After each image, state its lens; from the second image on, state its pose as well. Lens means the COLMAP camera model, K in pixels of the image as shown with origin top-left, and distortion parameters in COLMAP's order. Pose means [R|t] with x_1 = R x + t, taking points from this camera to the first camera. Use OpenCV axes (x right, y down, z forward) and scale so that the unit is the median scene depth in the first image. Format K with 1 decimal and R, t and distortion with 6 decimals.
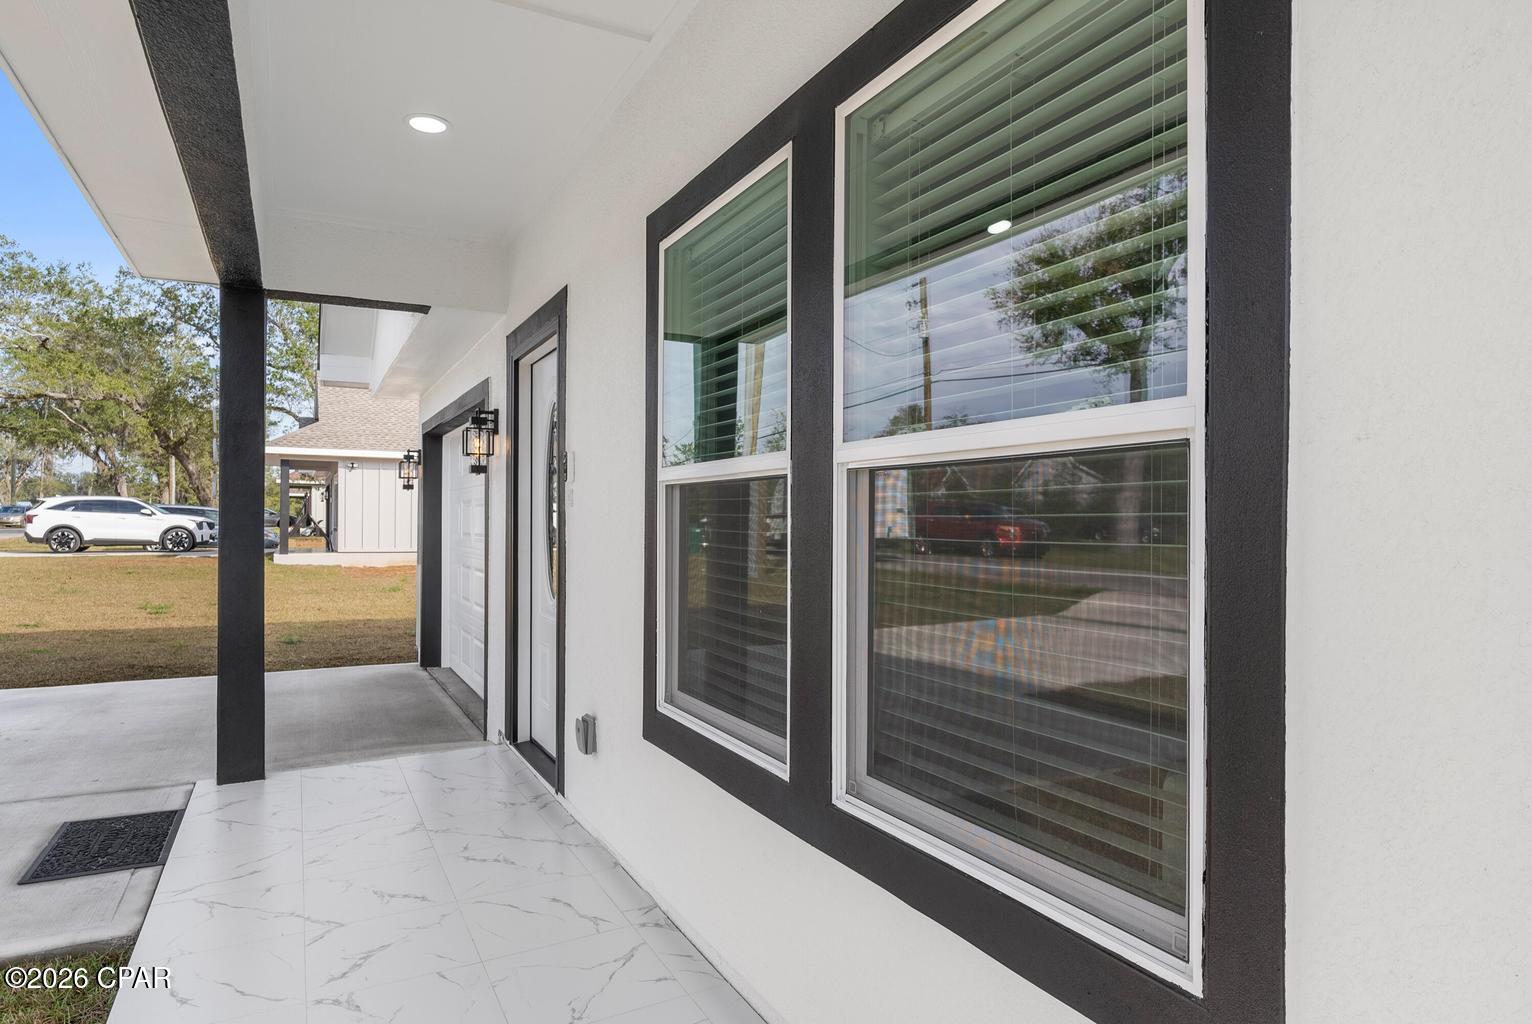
lens RADIAL K [[906.0, 0, 760.6], [0, 906.0, 516.0], [0, 0, 1]] dist [0.005533, 0.002536]
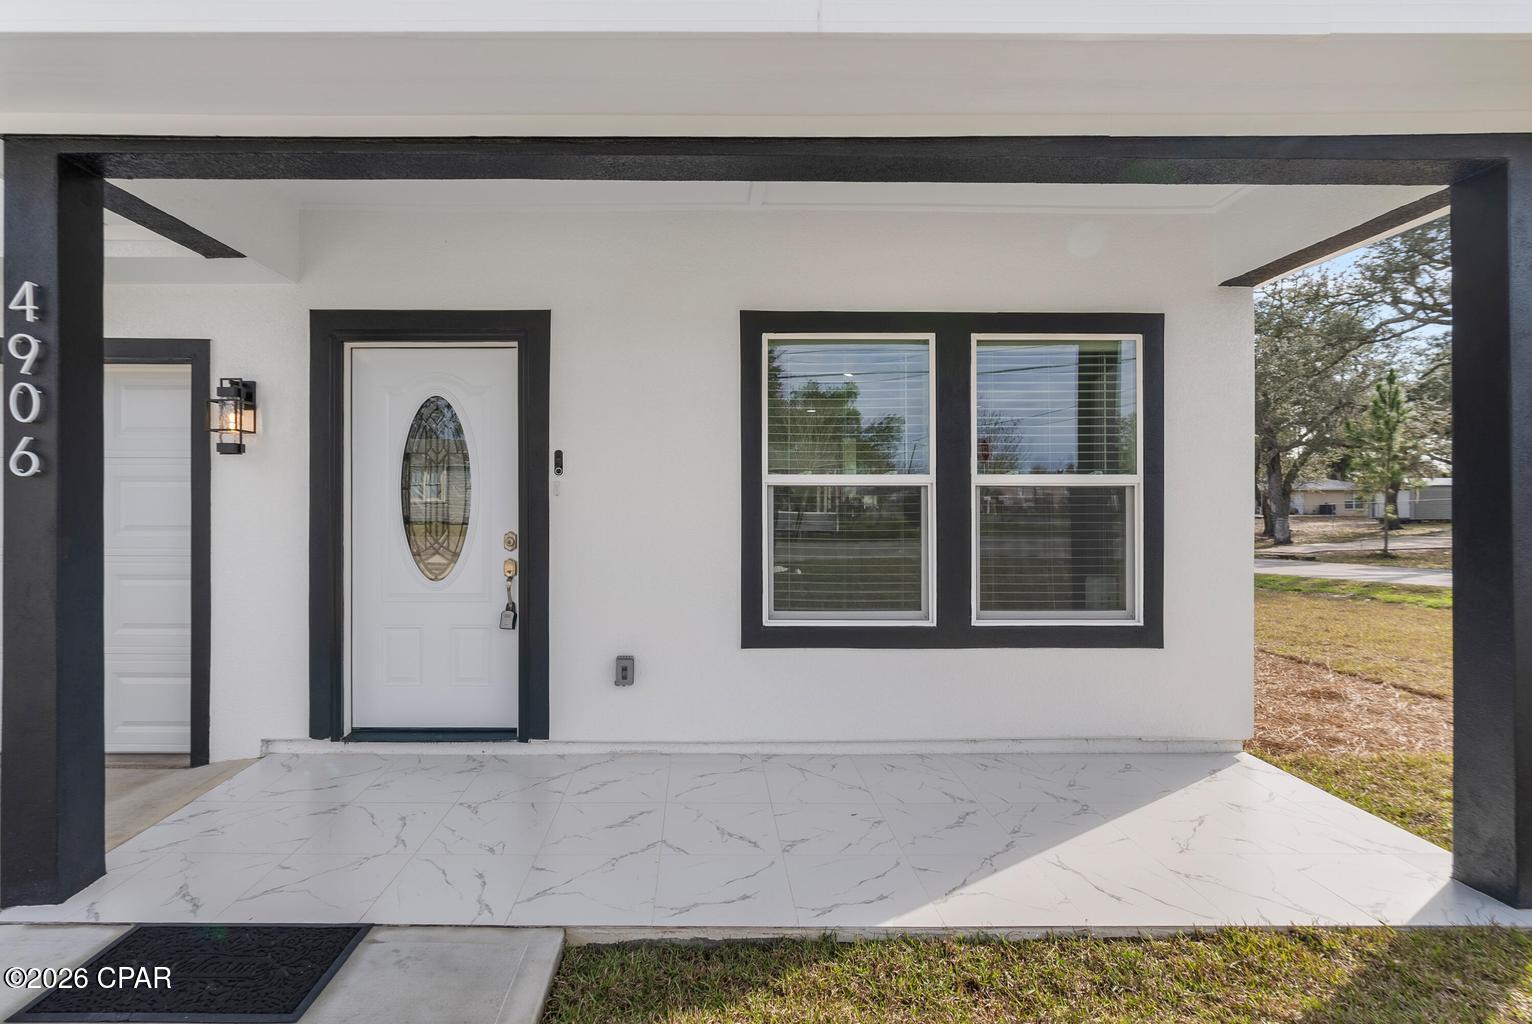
lens RADIAL K [[710.0, 0, 717.6], [0, 710.0, 508.0], [0, 0, 1]] dist [-0.002620, 0.001157]
pose [[0.452569, -0.000442, 0.891729, -1.222977], [-0.005109, 0.999982, 0.003089, 0.003103], [-0.891715, -0.005953, 0.452559, 0.490112]]
